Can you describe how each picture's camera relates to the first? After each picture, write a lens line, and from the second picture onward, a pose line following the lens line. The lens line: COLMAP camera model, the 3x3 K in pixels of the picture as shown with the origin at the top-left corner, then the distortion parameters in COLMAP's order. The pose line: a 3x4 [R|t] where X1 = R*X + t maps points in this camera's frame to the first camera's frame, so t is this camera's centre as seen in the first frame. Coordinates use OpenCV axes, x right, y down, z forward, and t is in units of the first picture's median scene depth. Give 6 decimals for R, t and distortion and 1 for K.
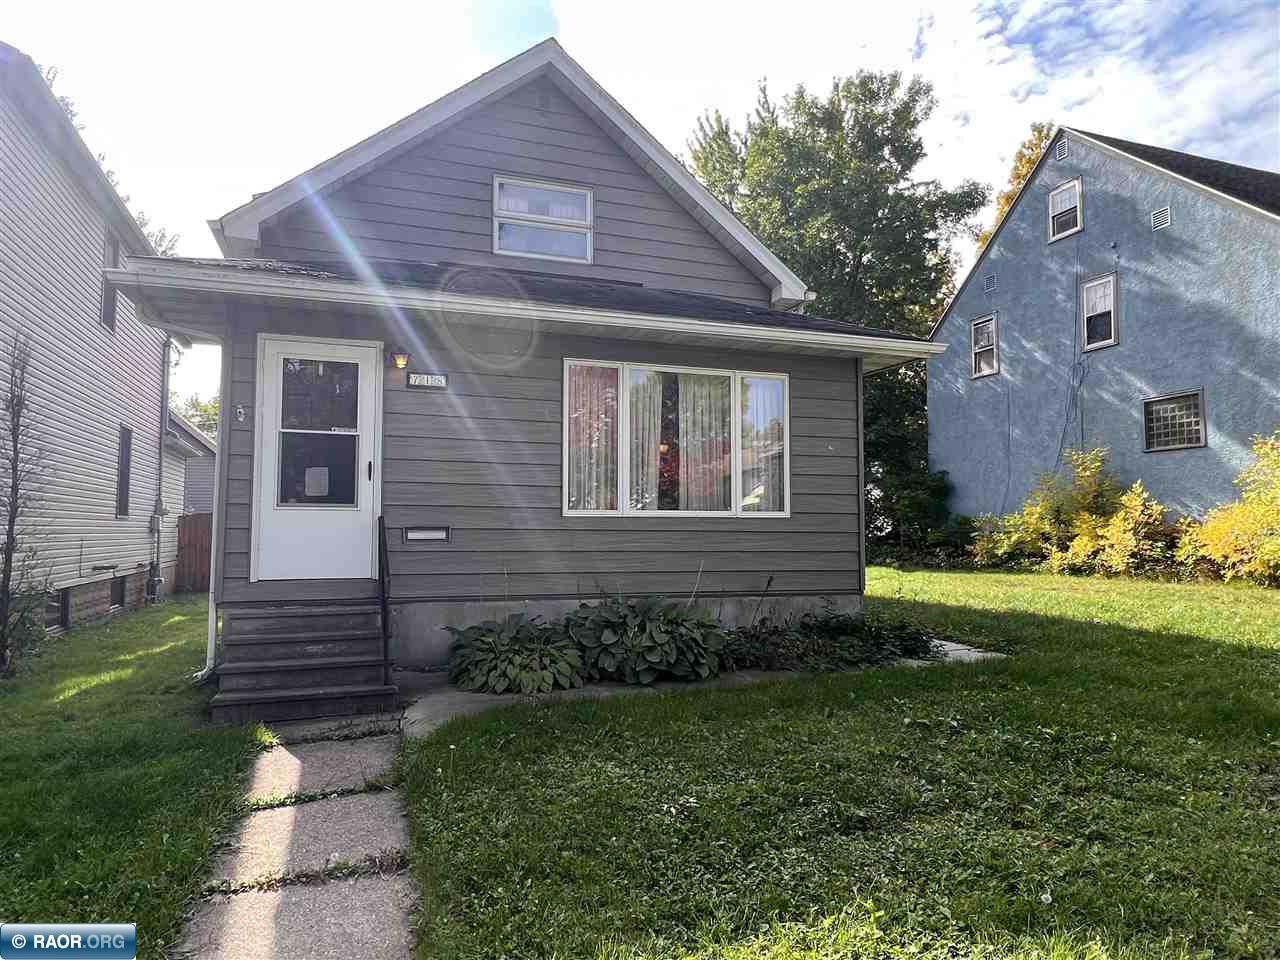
lens RADIAL K [[803.9, 0, 633.6], [0, 803.9, 484.8], [0, 0, 1]] dist [-0.000570, 0.000542]
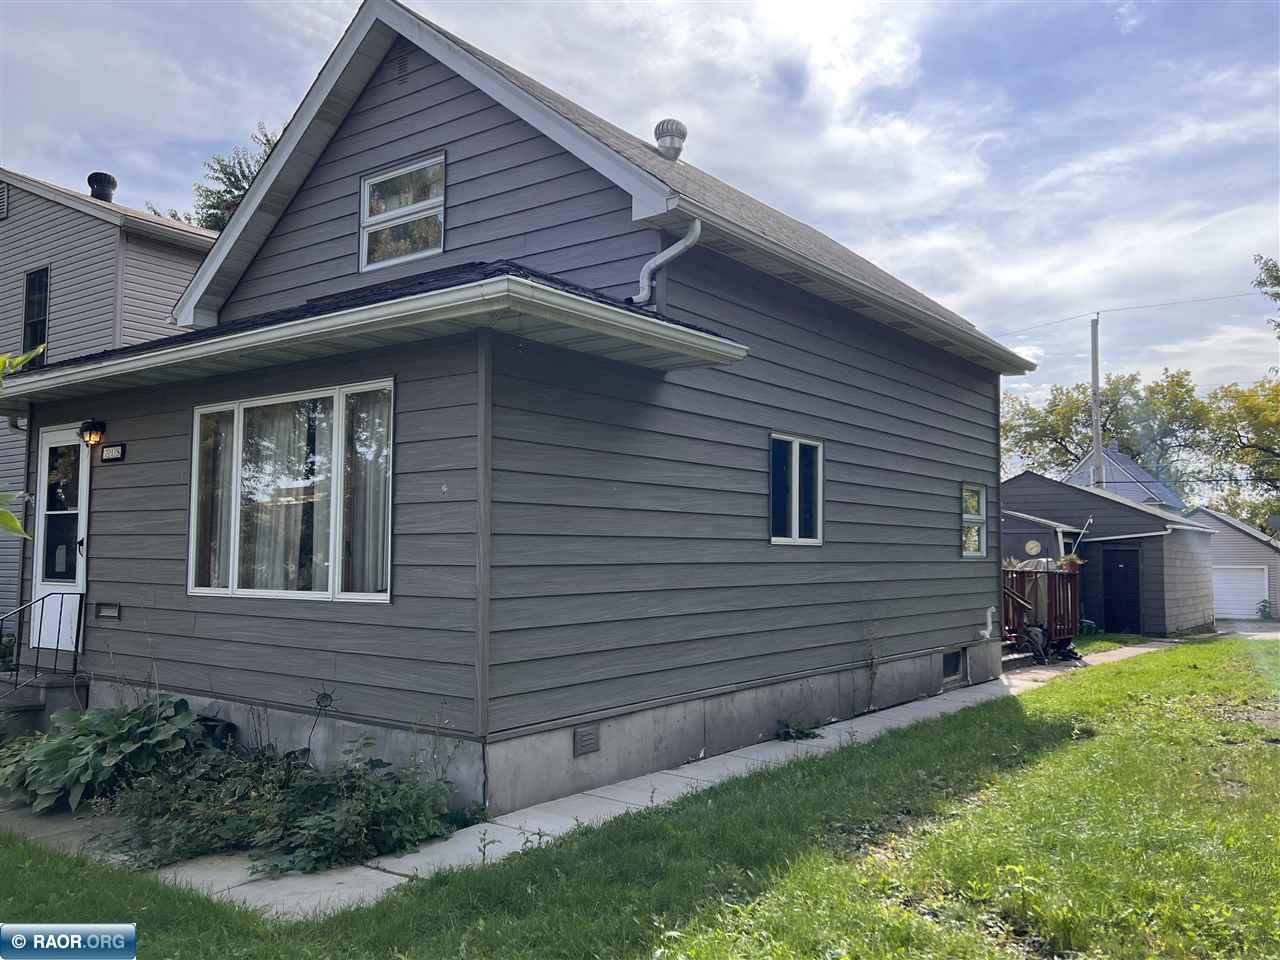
lens RADIAL K [[1052.7, 0, 640.0], [0, 1052.7, 480.0], [0, 0, 1]] dist [0.077181, -0.001627]
pose [[0.550186, -0.057898, -0.833033, 1.012383], [0.044360, 0.998211, -0.040080, -0.013724], [0.833863, -0.014902, 0.551770, 0.697705]]
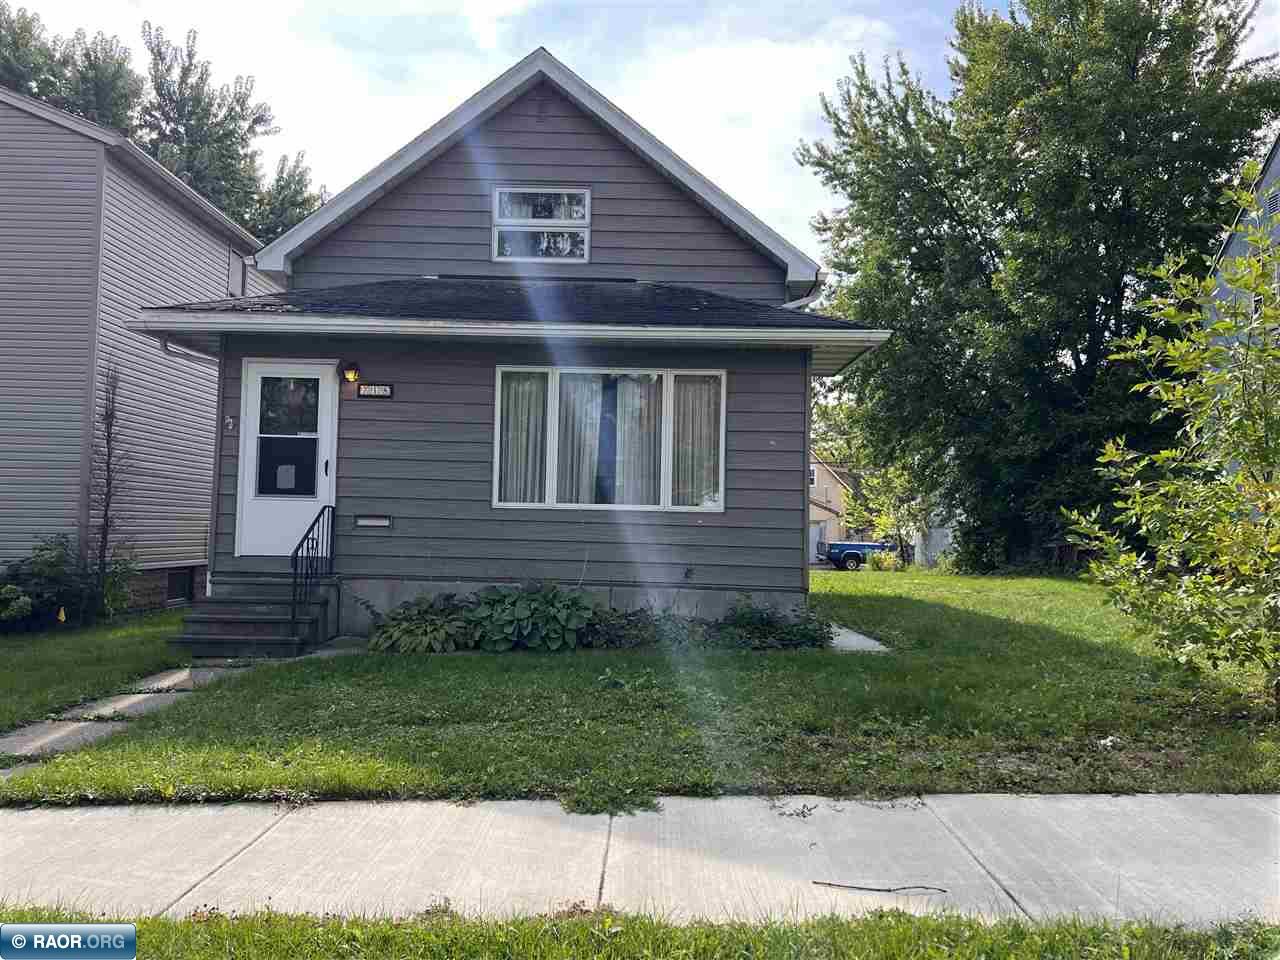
lens RADIAL K [[1052.7, 0, 640.0], [0, 1052.7, 480.0], [0, 0, 1]] dist [0.077181, -0.001627]
pose [[0.937815, 0.002231, -0.347129, 0.552205], [-0.001560, 0.999996, 0.002211, -0.002759], [0.347133, -0.001532, 0.937815, -0.272018]]
